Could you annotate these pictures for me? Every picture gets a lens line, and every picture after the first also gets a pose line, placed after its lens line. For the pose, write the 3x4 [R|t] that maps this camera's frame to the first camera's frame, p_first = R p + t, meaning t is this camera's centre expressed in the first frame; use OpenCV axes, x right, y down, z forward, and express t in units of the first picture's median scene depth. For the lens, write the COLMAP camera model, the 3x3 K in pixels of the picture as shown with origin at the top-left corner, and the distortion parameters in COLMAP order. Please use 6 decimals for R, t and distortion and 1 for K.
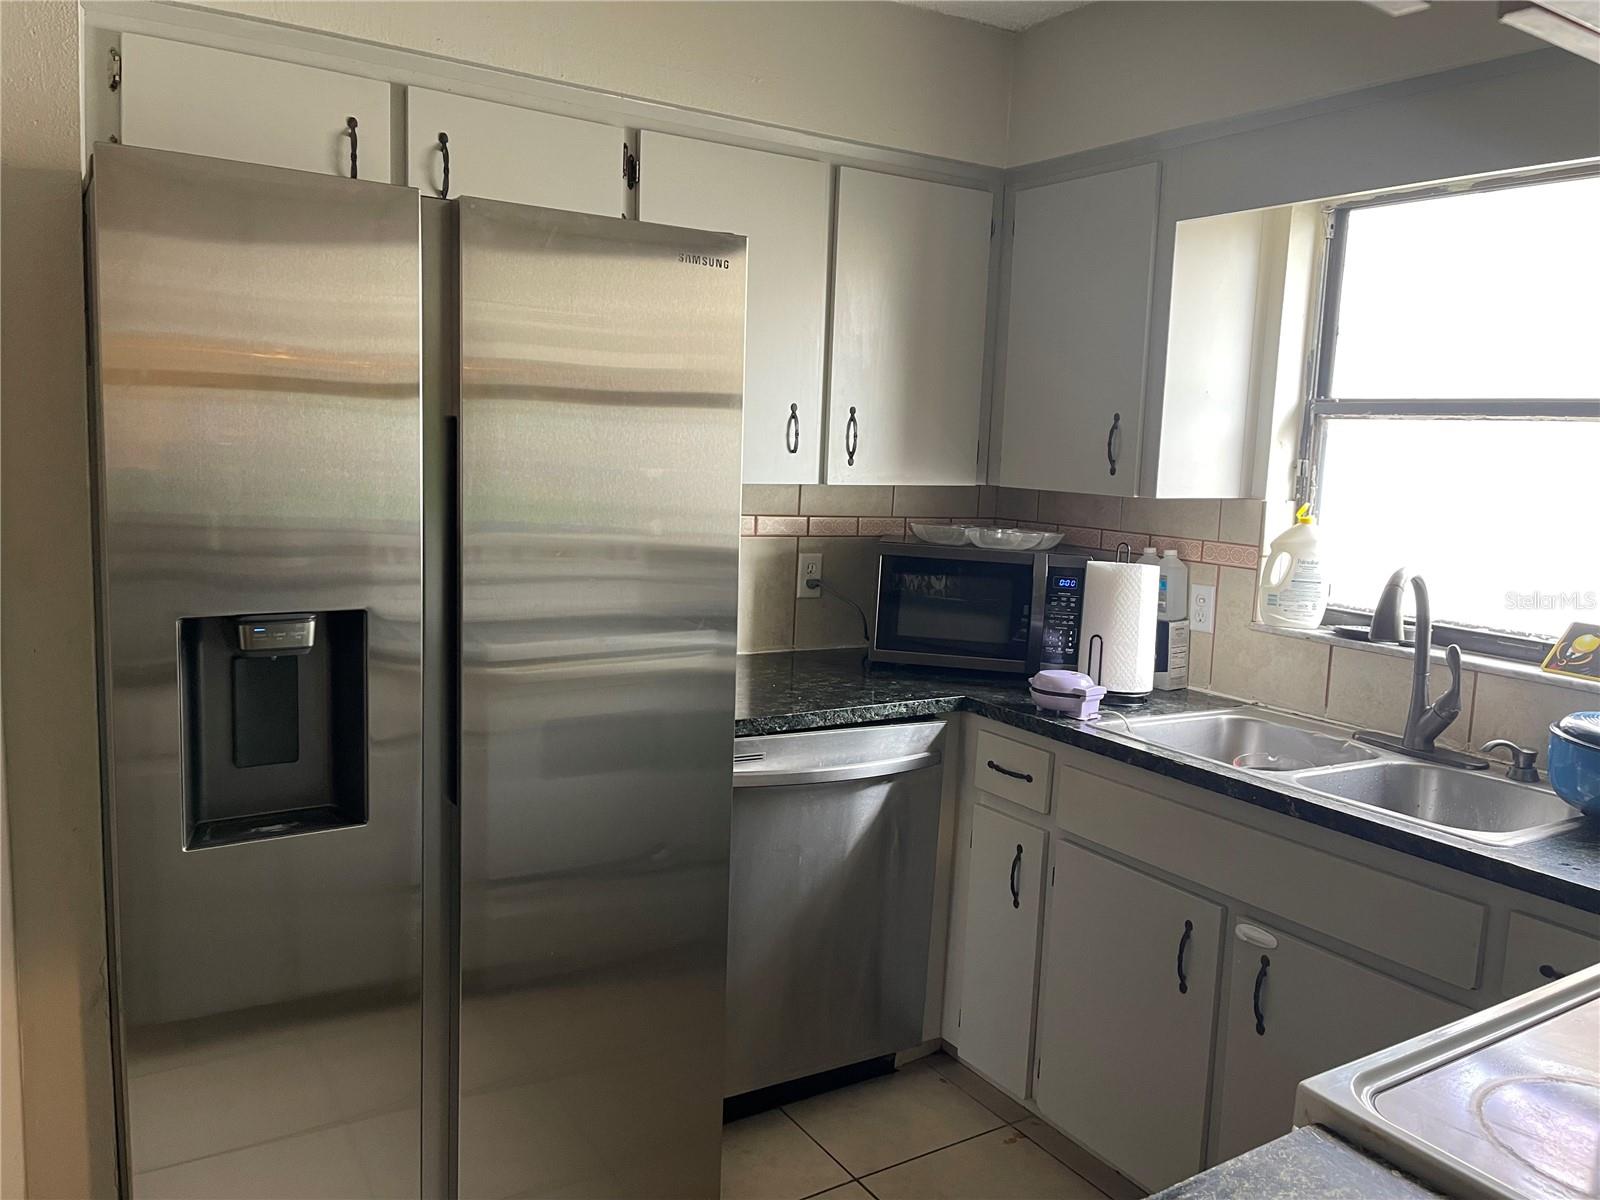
lens RADIAL K [[1194.1, 0, 800.9], [0, 1194.1, 584.1], [0, 0, 1]] dist [-0.001637, -0.001410]
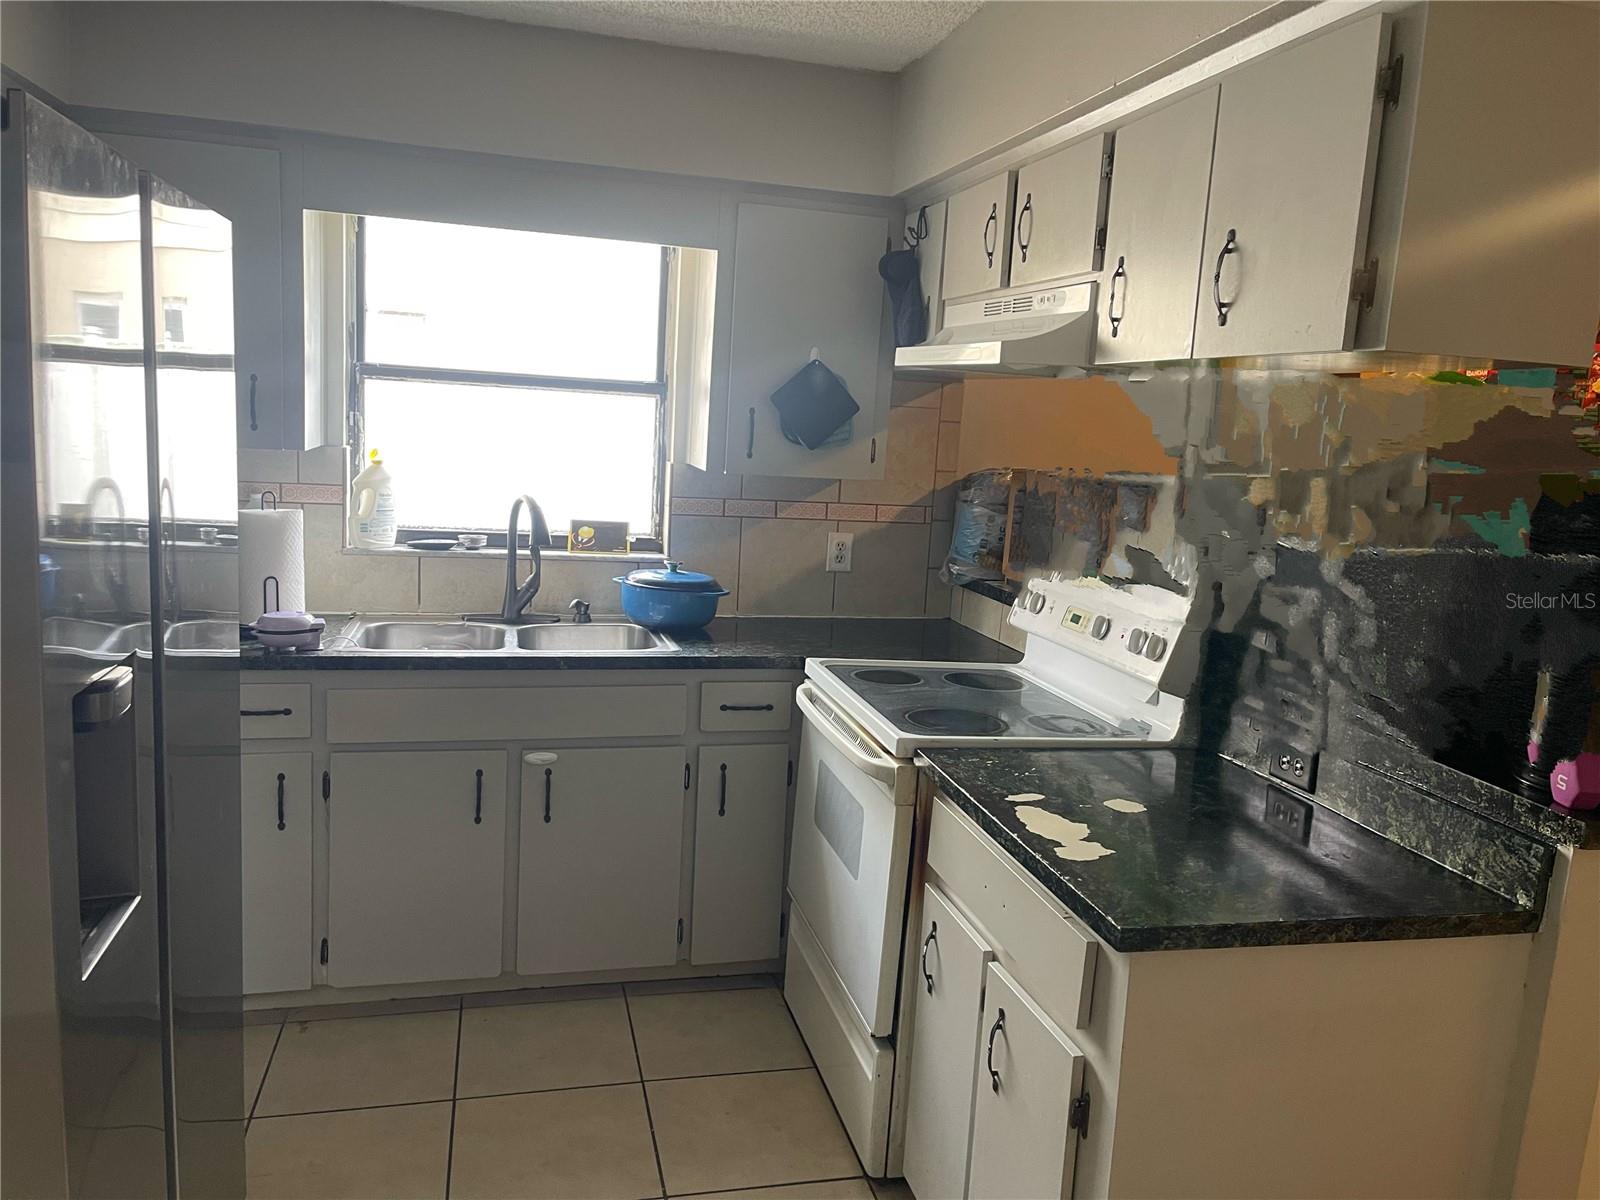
lens RADIAL K [[1176.6, 0, 800.7], [0, 1176.6, 587.6], [0, 0, 1]] dist [0.063611, -0.082433]
pose [[0.317451, -0.160345, 0.934620, -0.662709], [0.069235, 0.986889, 0.145796, -0.078382], [-0.945744, 0.018425, 0.324390, 0.183250]]
